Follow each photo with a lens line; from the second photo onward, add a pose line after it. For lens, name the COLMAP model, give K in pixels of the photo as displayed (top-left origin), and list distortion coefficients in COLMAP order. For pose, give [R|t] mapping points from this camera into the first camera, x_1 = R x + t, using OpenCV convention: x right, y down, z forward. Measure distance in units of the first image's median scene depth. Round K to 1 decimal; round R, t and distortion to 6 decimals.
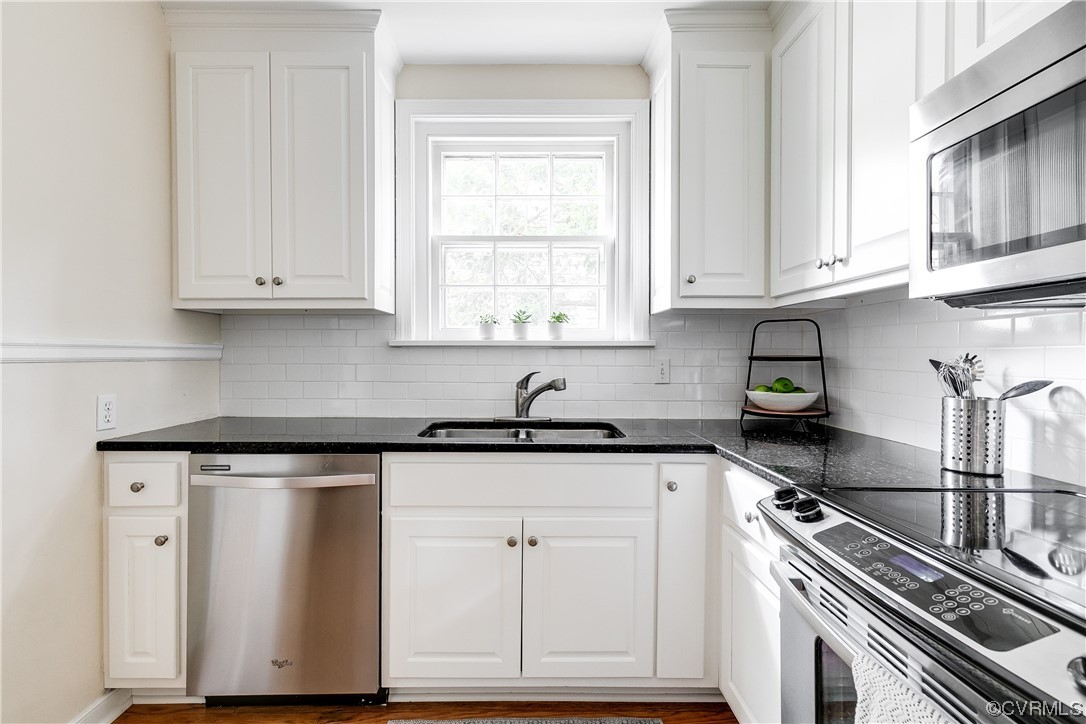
lens RADIAL K [[495.3, 0, 520.9], [0, 495.3, 358.6], [0, 0, 1]] dist [0.001627, -0.000190]
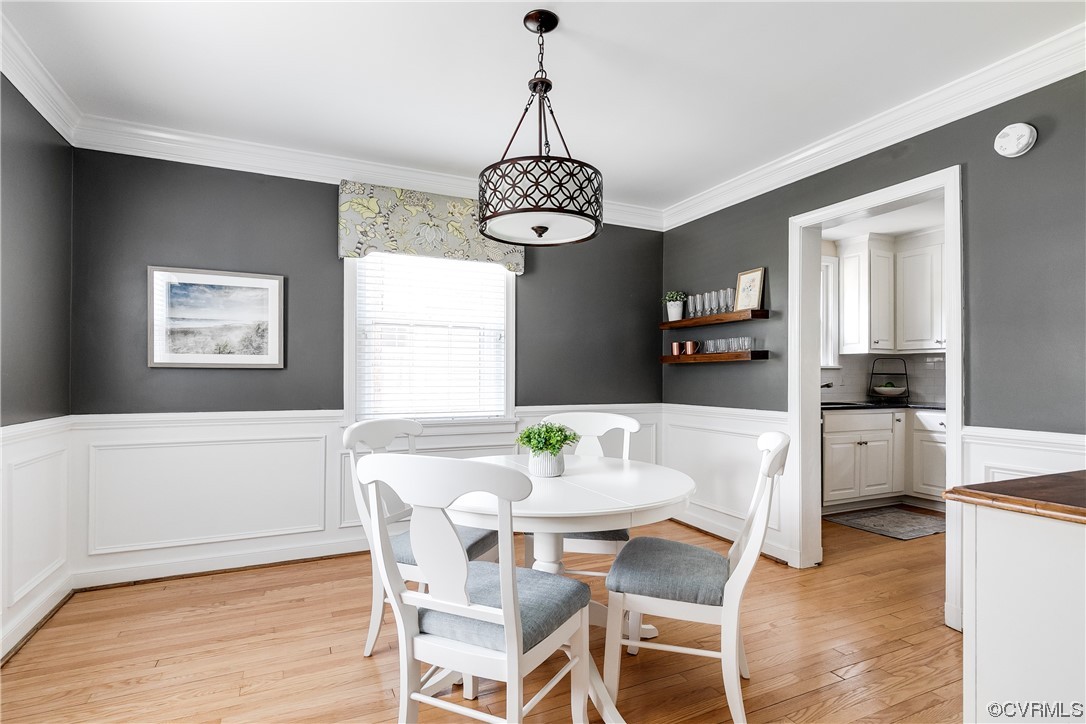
lens RADIAL K [[533.4, 0, 537.4], [0, 533.4, 371.7], [0, 0, 1]] dist [0.016930, -0.000026]
pose [[0.908800, 0.007047, 0.417173, -2.236542], [-0.002056, 0.999921, -0.012414, 0.025054], [-0.417227, 0.010424, 0.908742, -0.706923]]
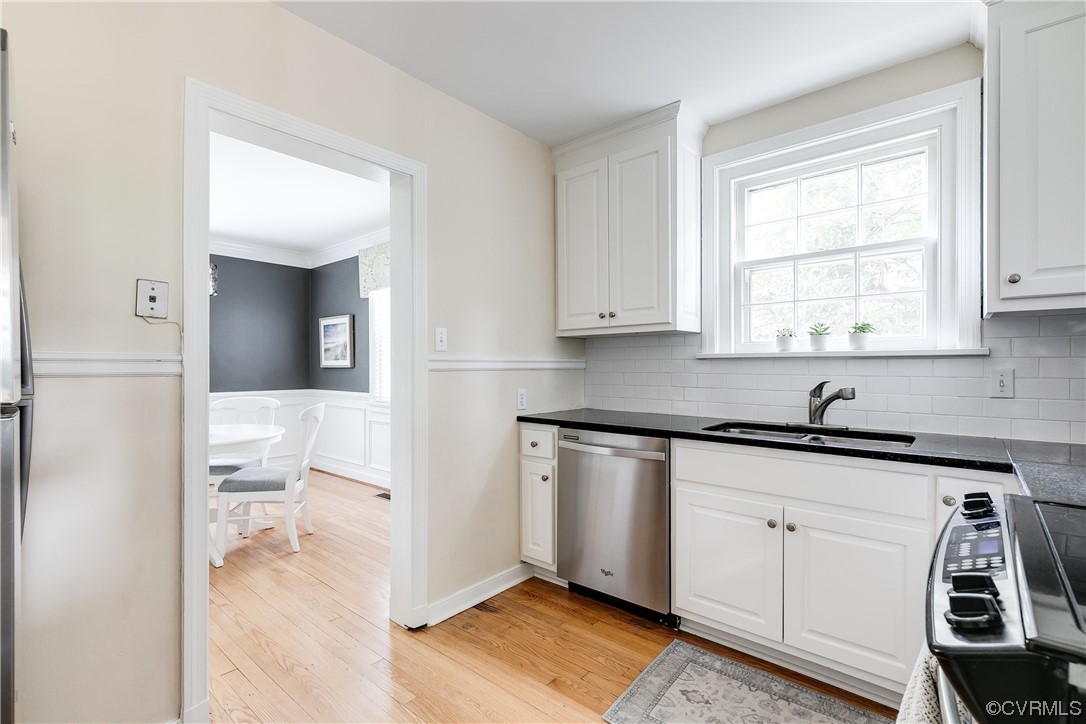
lens RADIAL K [[488.1, 0, 542.4], [0, 488.1, 367.4], [0, 0, 1]] dist [0.000609, -0.000116]
pose [[0.759245, -0.000792, -0.650804, 0.262696], [-0.001577, 0.999994, -0.003057, 0.001424], [0.650803, 0.003347, 0.759239, -0.195230]]
